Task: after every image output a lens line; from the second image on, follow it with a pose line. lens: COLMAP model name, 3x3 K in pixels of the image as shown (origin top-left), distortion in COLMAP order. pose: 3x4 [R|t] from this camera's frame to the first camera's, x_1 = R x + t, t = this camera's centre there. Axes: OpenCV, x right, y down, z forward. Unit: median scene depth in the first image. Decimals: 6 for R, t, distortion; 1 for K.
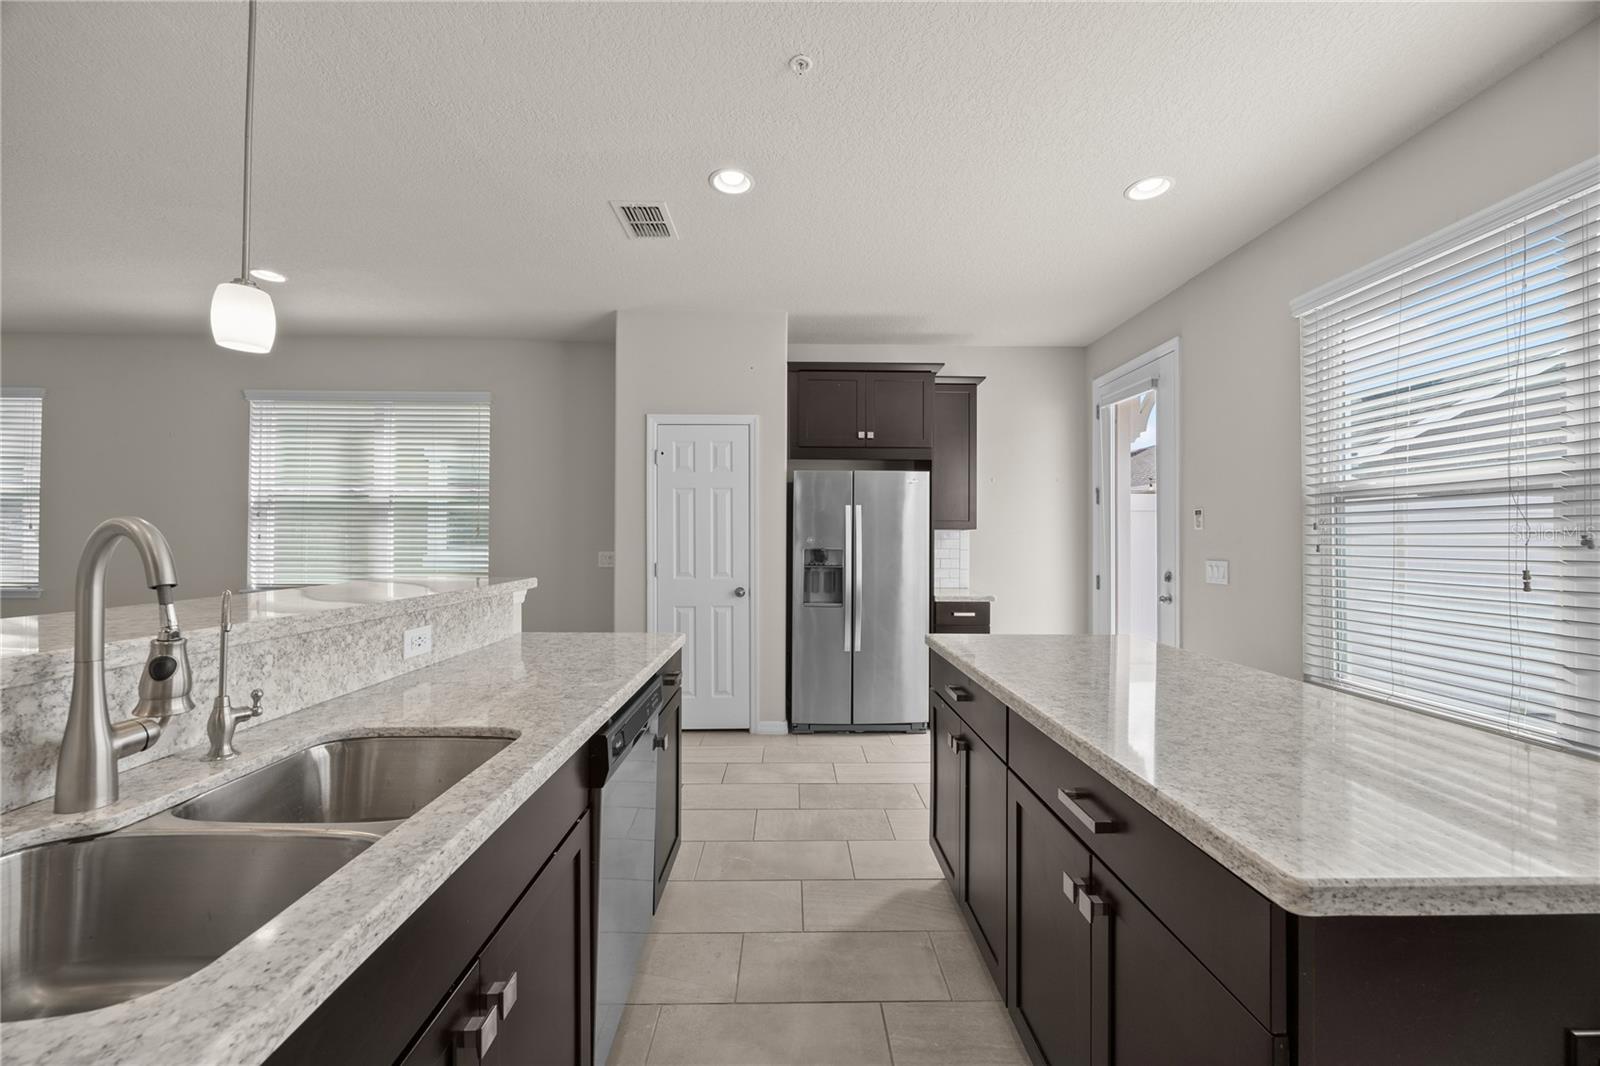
lens RADIAL K [[608.4, 0, 800.9], [0, 608.4, 536.8], [0, 0, 1]] dist [-0.002879, 0.000122]
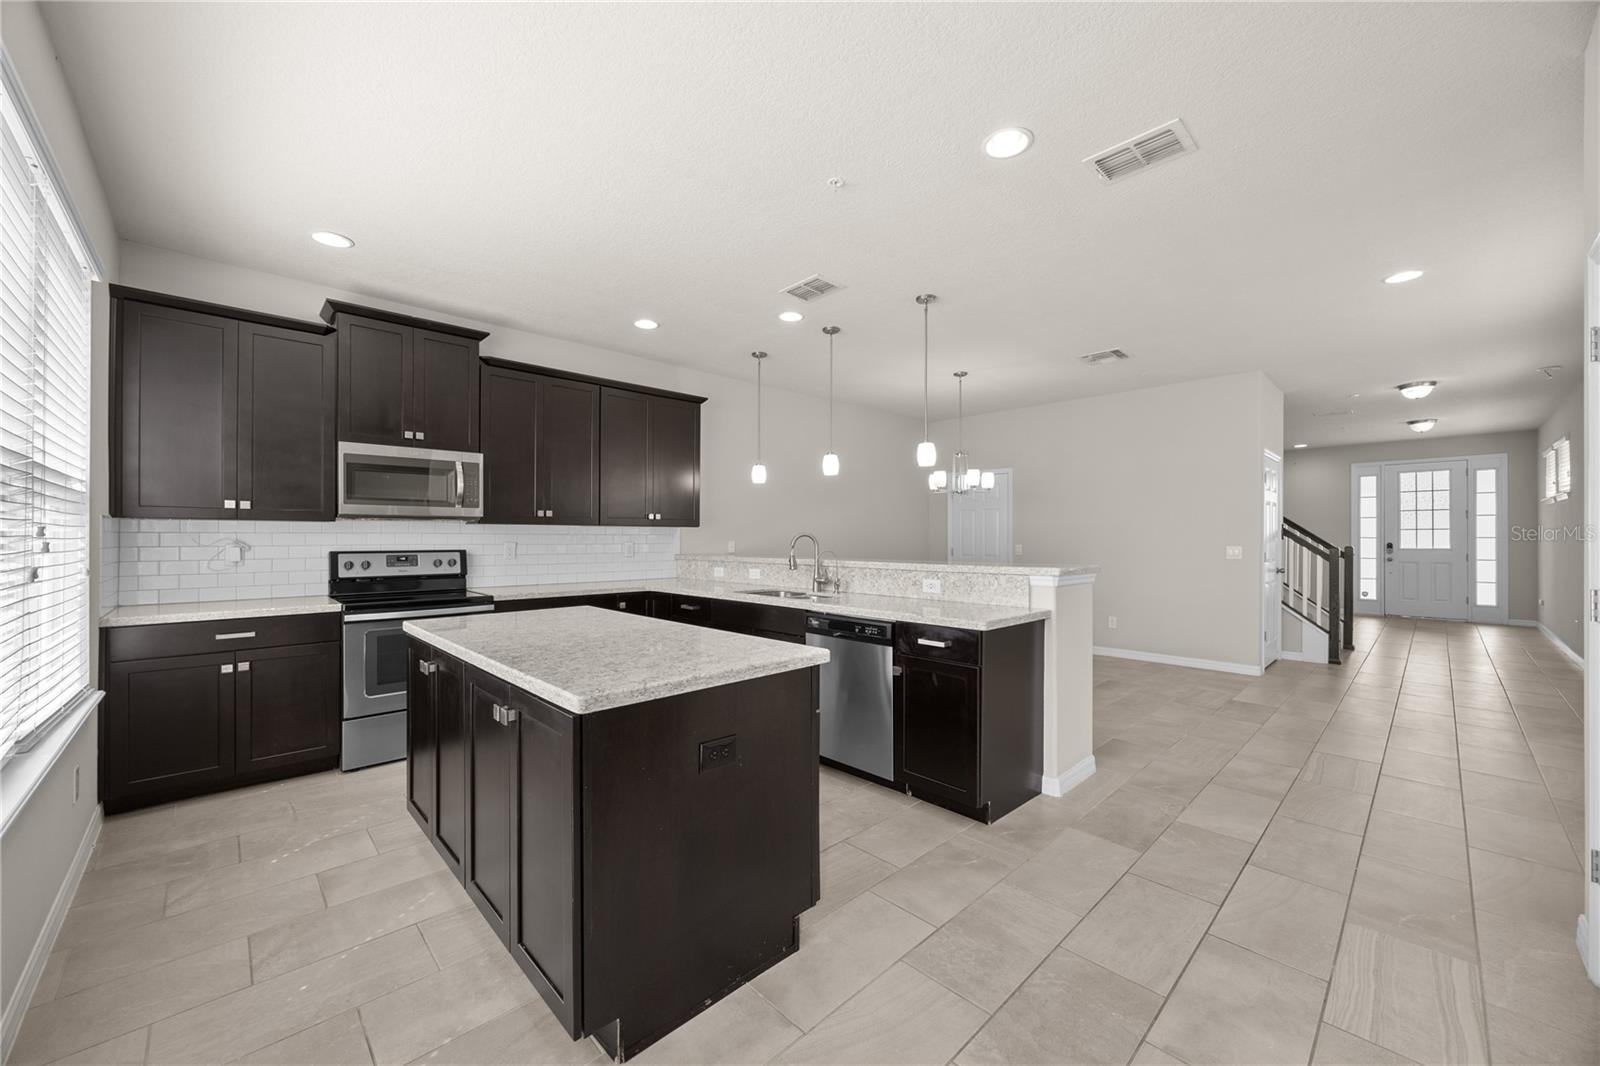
lens RADIAL K [[608.4, 0, 800.9], [0, 608.4, 536.8], [0, 0, 1]] dist [-0.002879, 0.000122]
pose [[-0.735929, -0.008216, -0.677009, 0.462393], [-0.001753, 0.999946, -0.010230, 0.010635], [0.677056, -0.006342, -0.735904, 0.929637]]
